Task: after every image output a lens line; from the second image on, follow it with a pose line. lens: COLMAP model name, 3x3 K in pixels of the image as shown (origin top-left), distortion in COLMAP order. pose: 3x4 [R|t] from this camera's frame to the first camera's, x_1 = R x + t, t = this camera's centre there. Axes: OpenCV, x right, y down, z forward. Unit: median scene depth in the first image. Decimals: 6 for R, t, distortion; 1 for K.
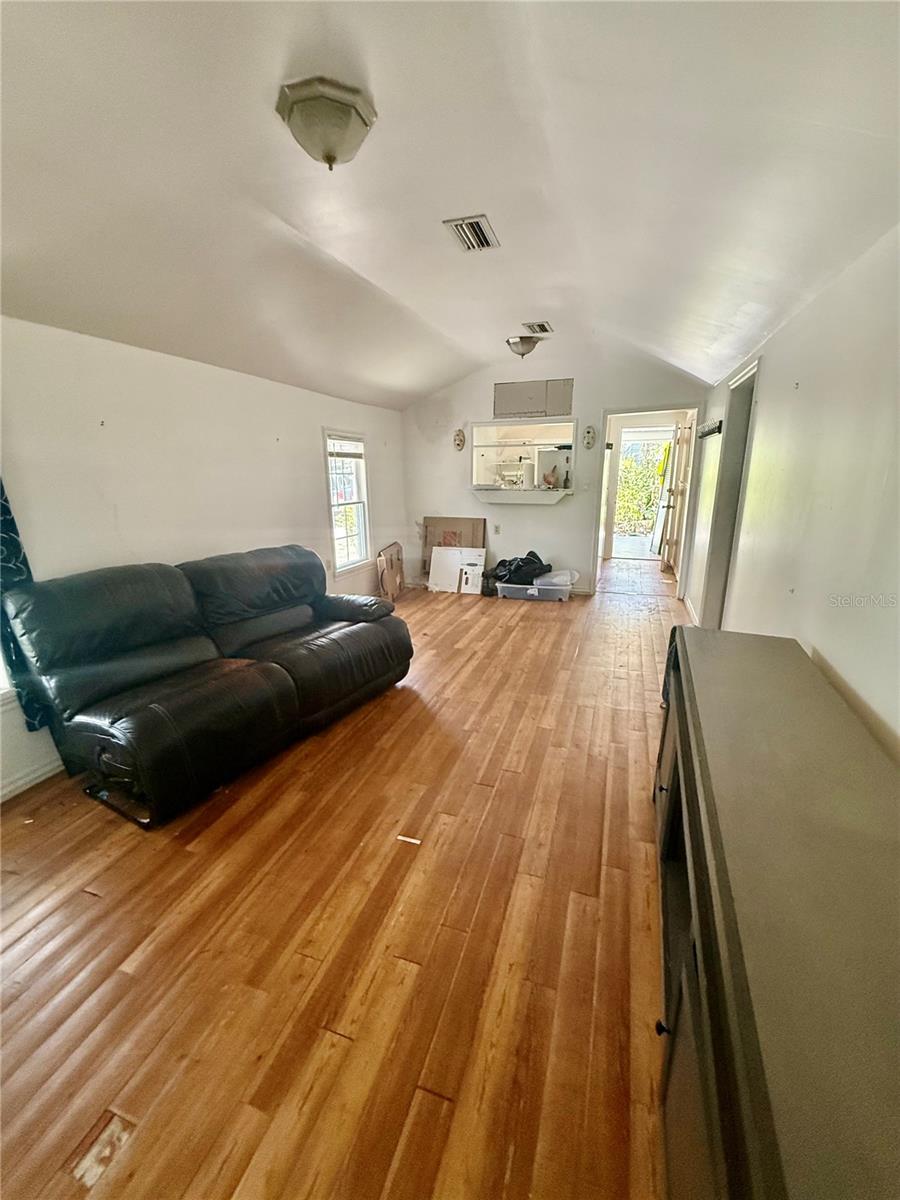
lens RADIAL K [[494.6, 0, 453.1], [0, 494.6, 606.3], [0, 0, 1]] dist [0.001105, 0.000009]
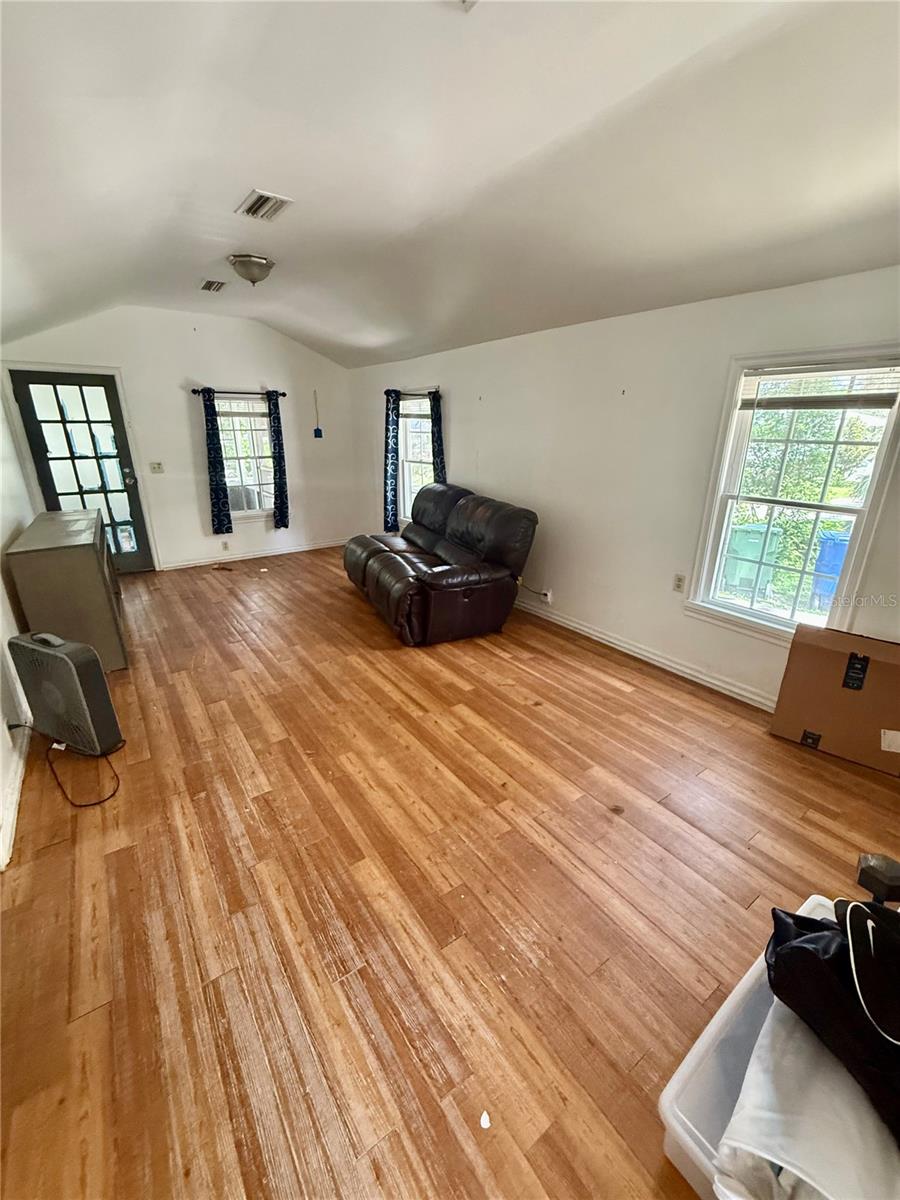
lens RADIAL K [[494.6, 0, 447.8], [0, 494.6, 603.9], [0, 0, 1]] dist [0.001105, 0.000009]
pose [[-0.587151, 0.279901, -0.759545, 0.500238], [-0.218313, 0.848791, 0.481552, -0.362981], [0.779483, 0.448563, -0.437262, 1.259453]]
